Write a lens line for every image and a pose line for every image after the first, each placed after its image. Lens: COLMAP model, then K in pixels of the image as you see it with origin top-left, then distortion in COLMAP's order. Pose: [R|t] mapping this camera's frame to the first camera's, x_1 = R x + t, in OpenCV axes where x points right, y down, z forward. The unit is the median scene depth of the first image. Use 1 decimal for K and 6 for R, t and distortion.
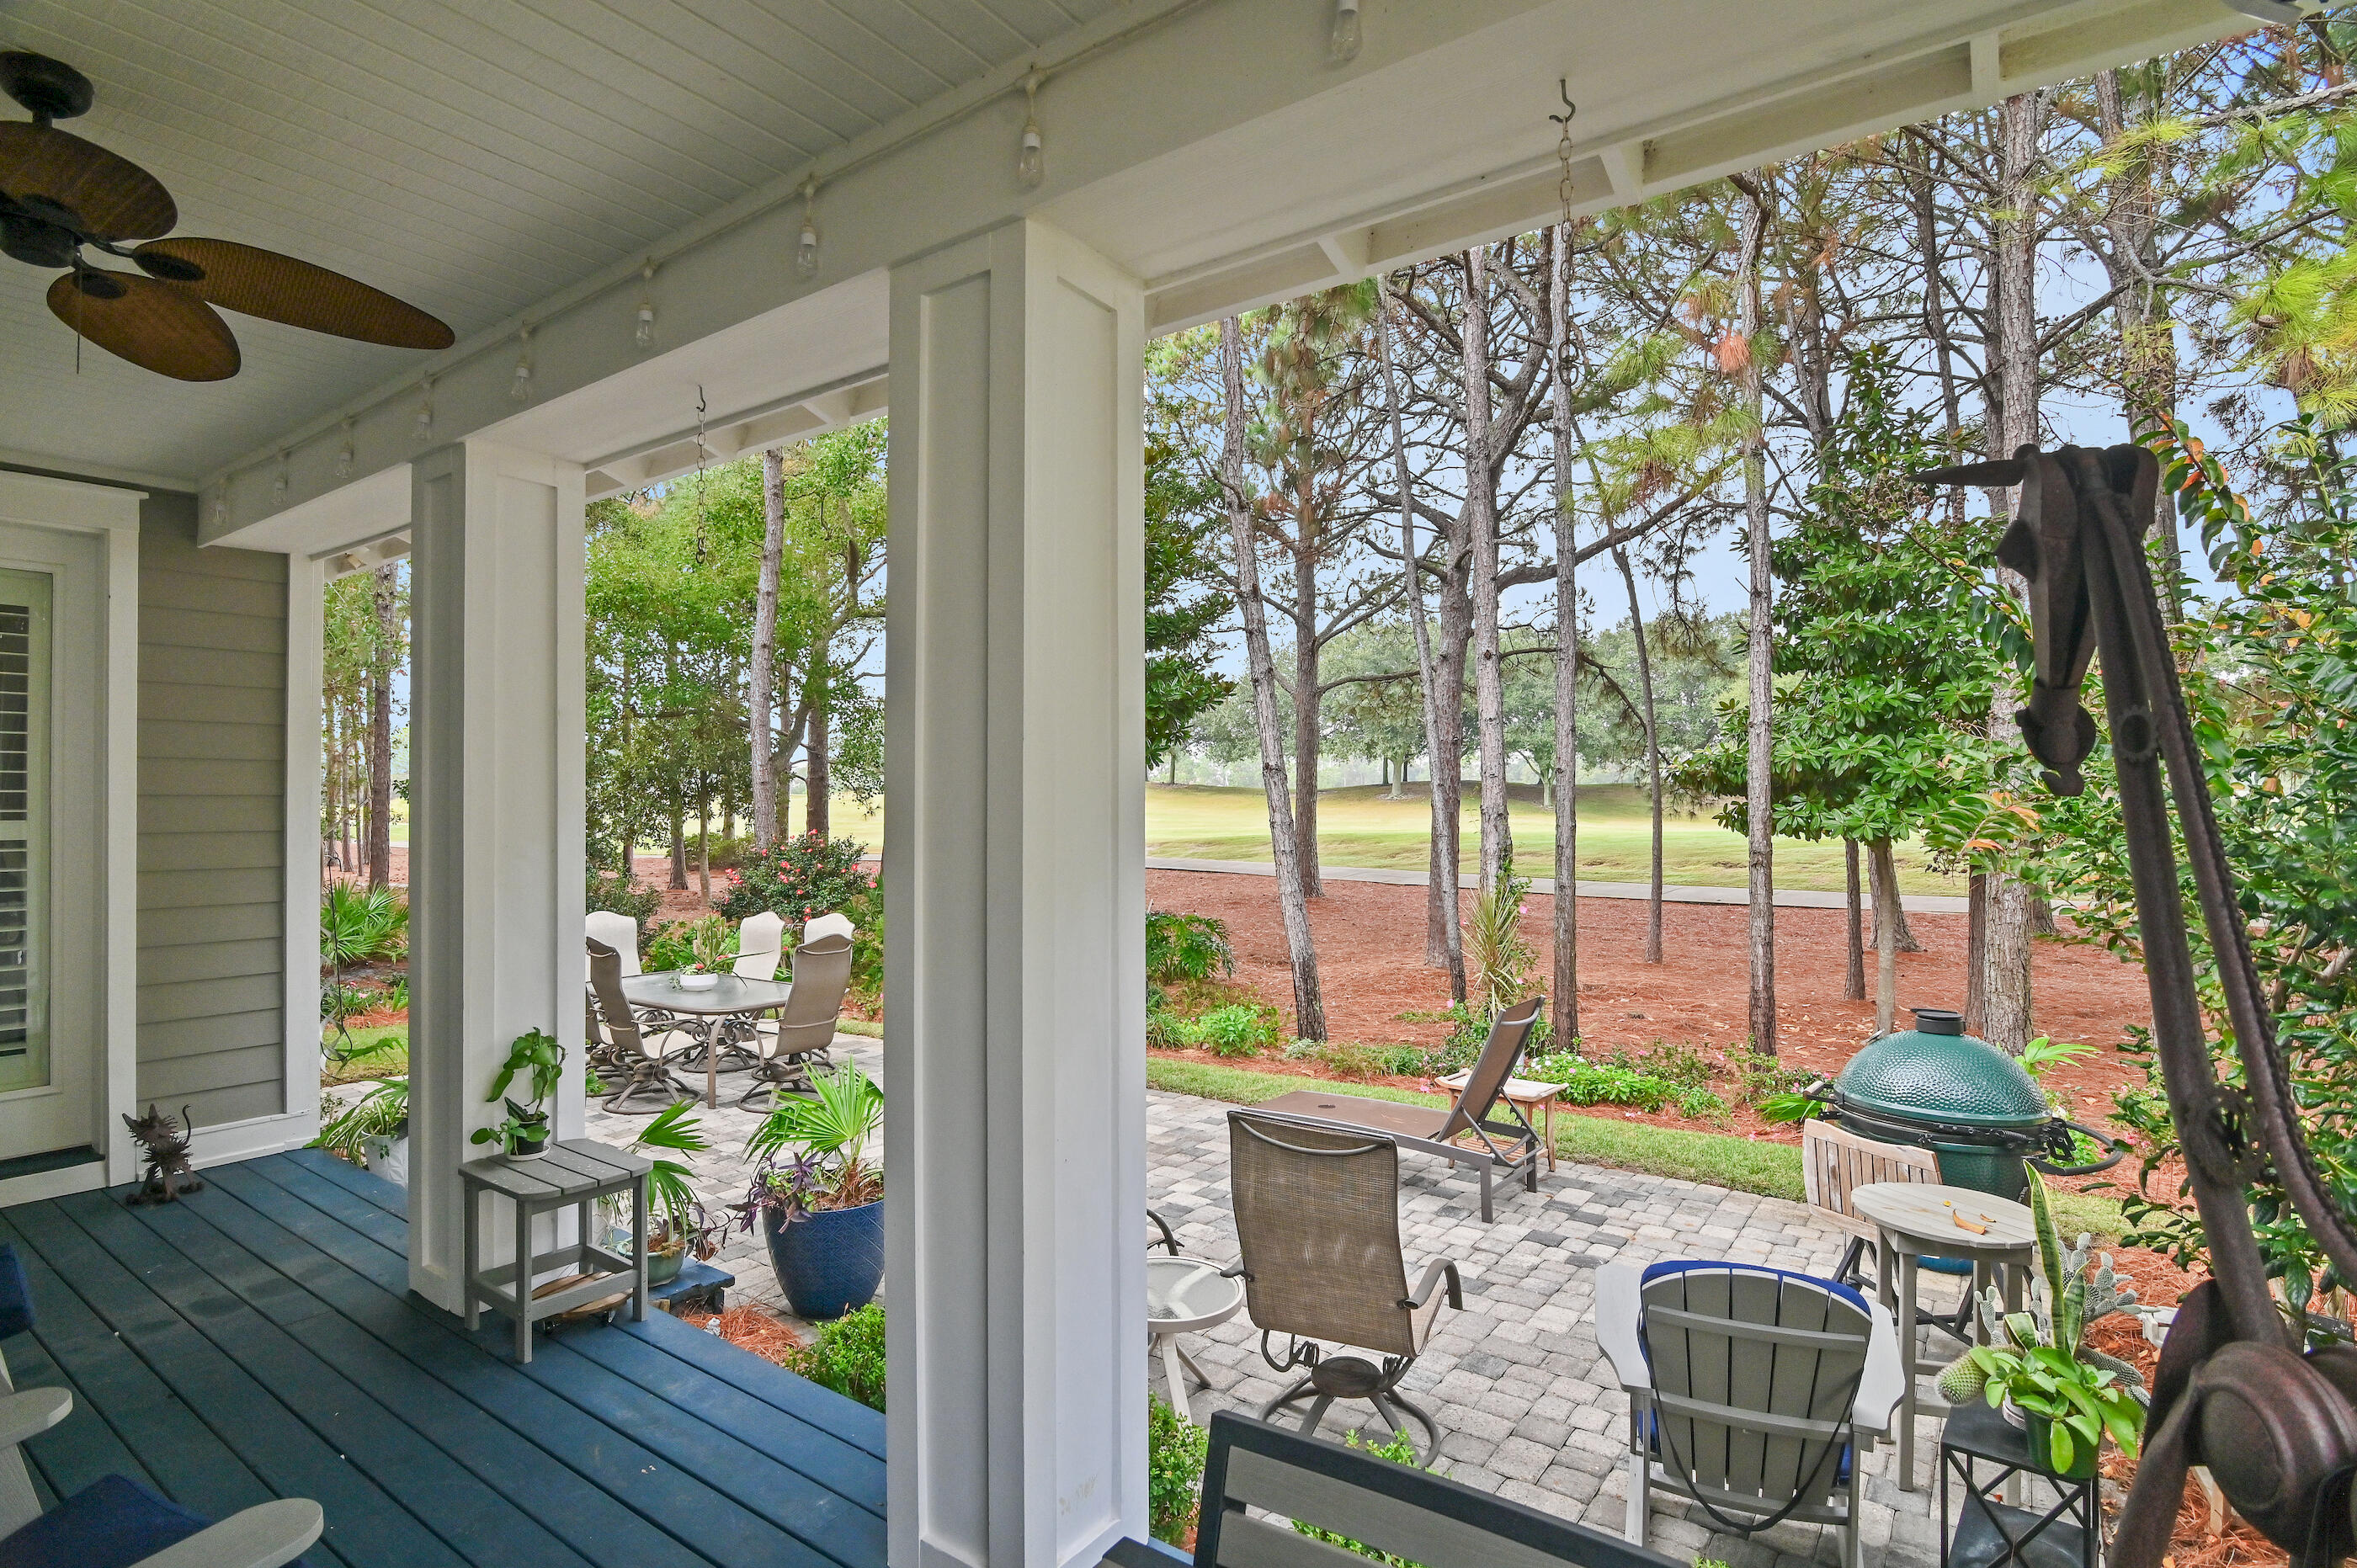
lens RADIAL K [[1156.0, 0, 1163.8], [0, 1156.0, 770.5], [0, 0, 1]] dist [0.020914, -0.007496]
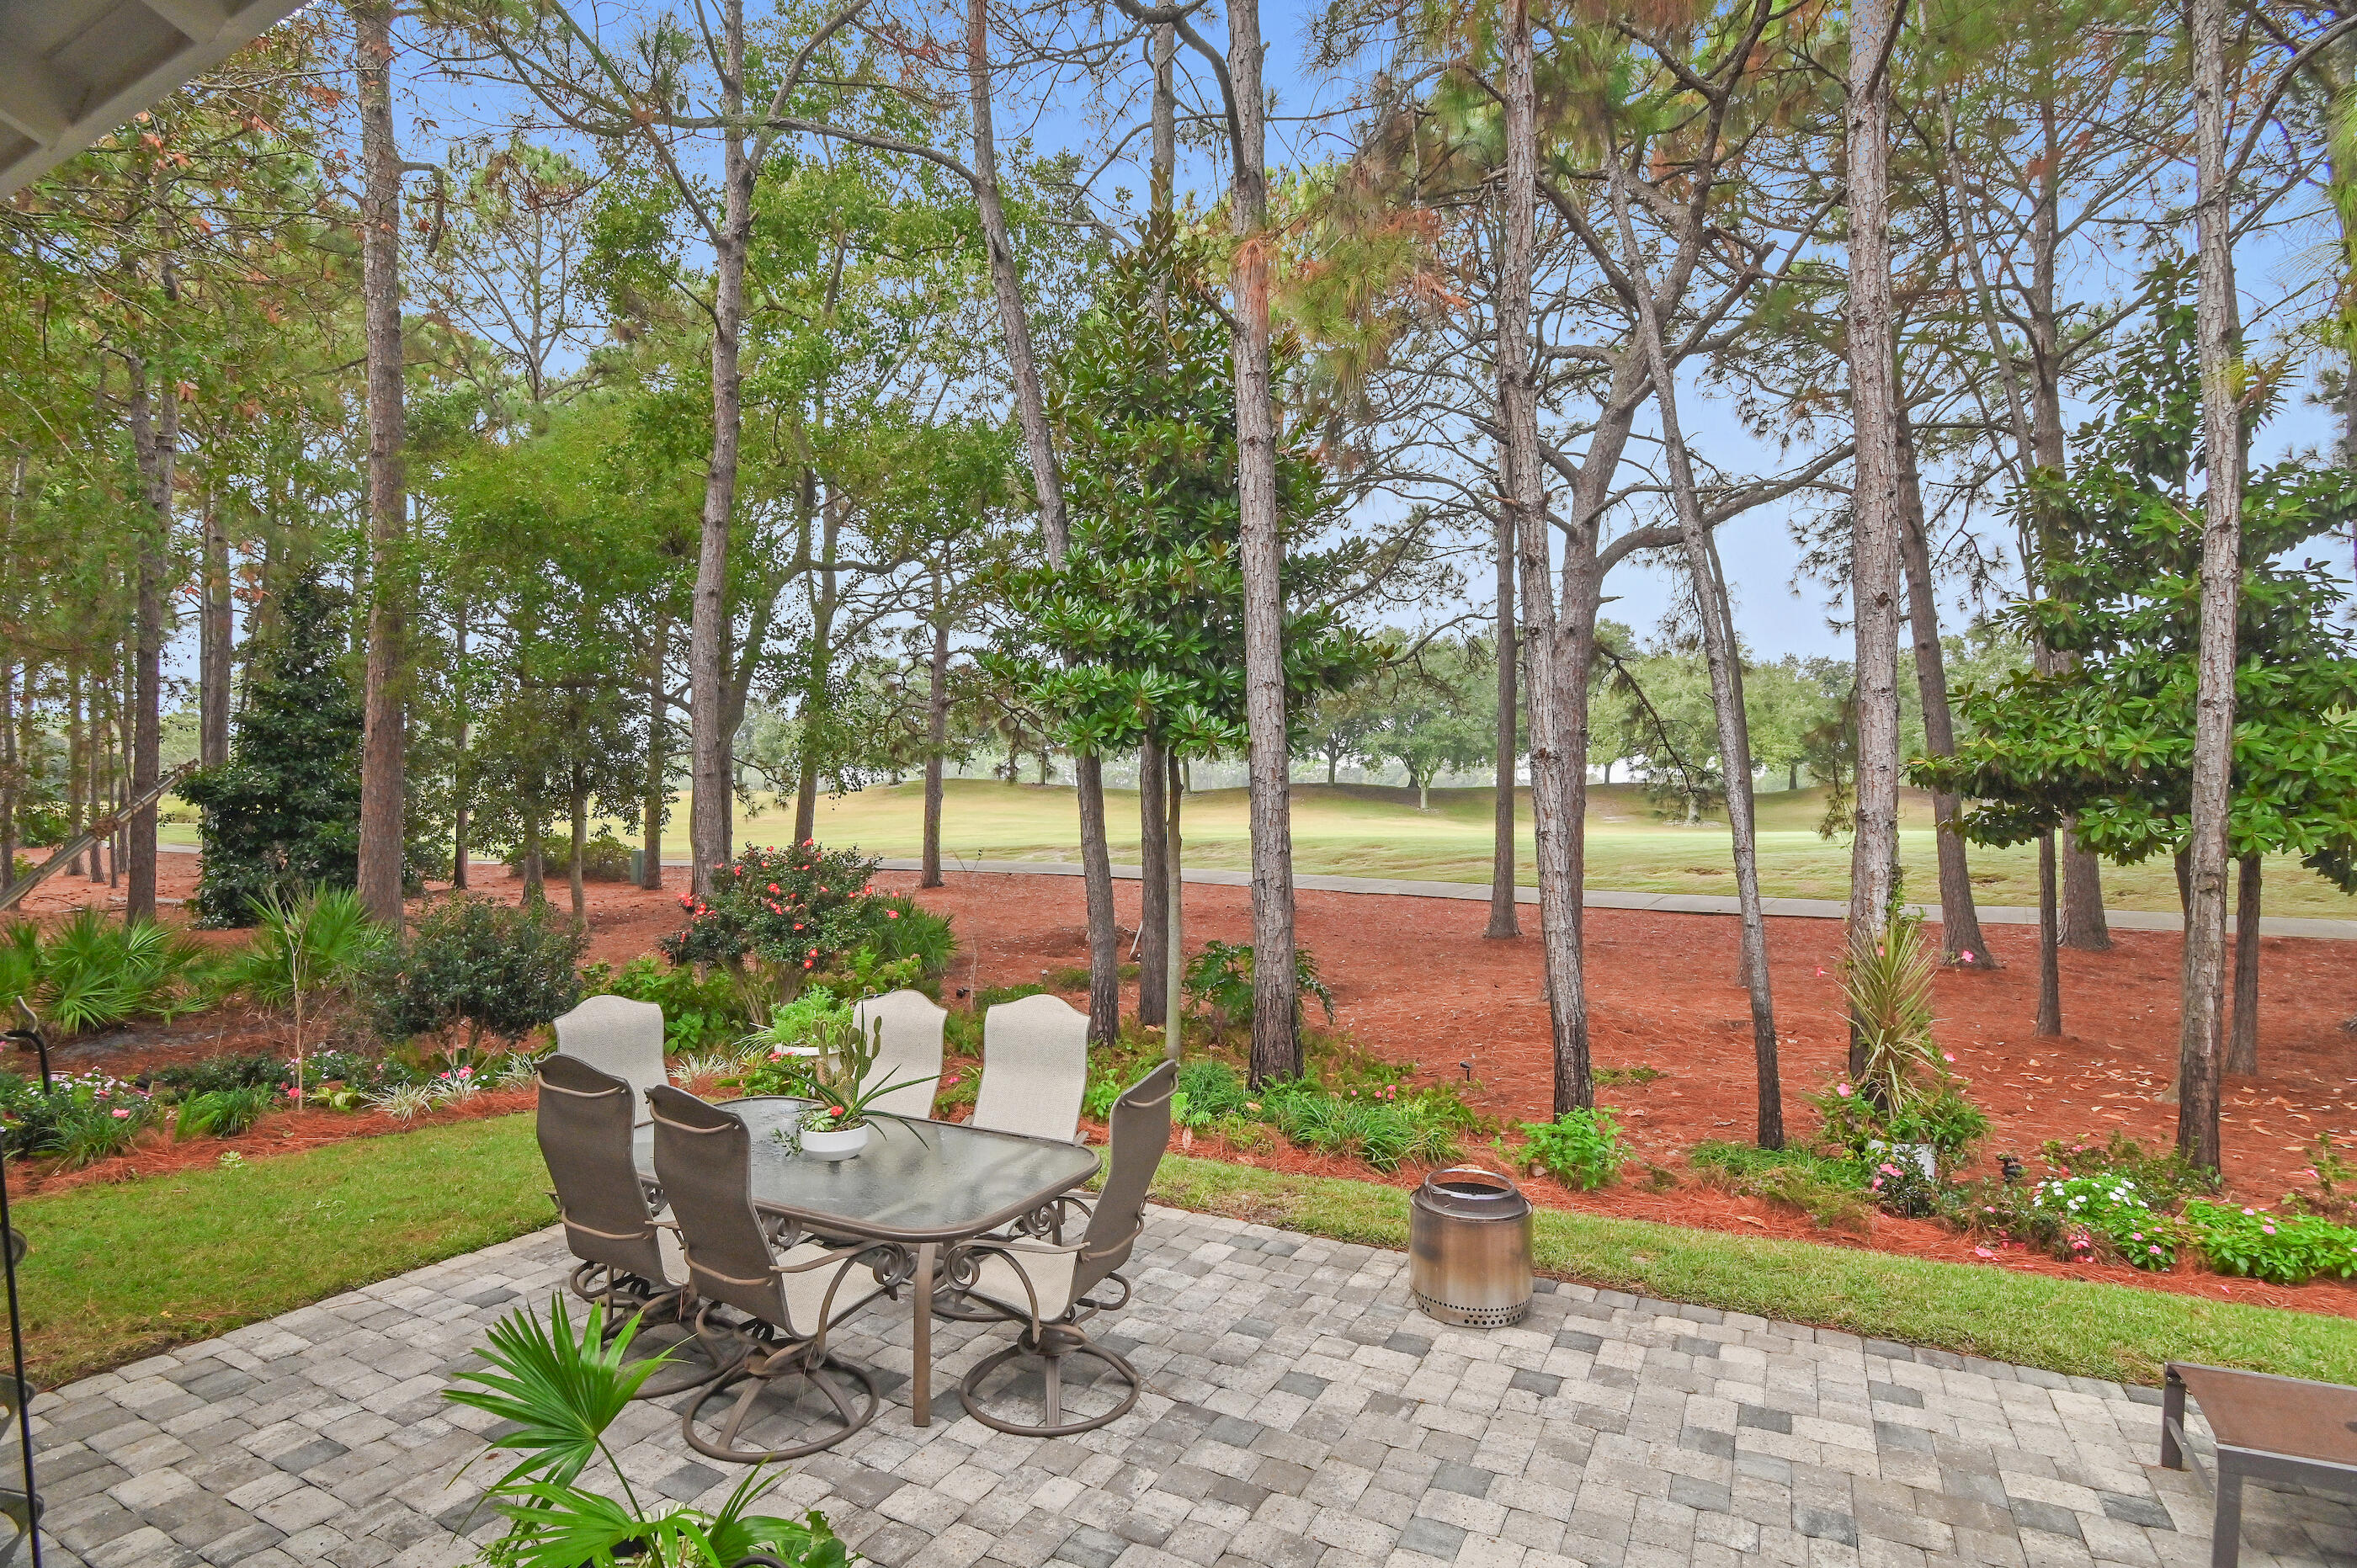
lens RADIAL K [[1156.0, 0, 1174.4], [0, 1156.0, 780.0], [0, 0, 1]] dist [0.020914, -0.007496]
pose [[0.991232, 0.006985, 0.131951, -0.091063], [-0.007977, 0.999944, 0.006995, 0.003715], [-0.131894, -0.007987, 0.991232, 0.131674]]
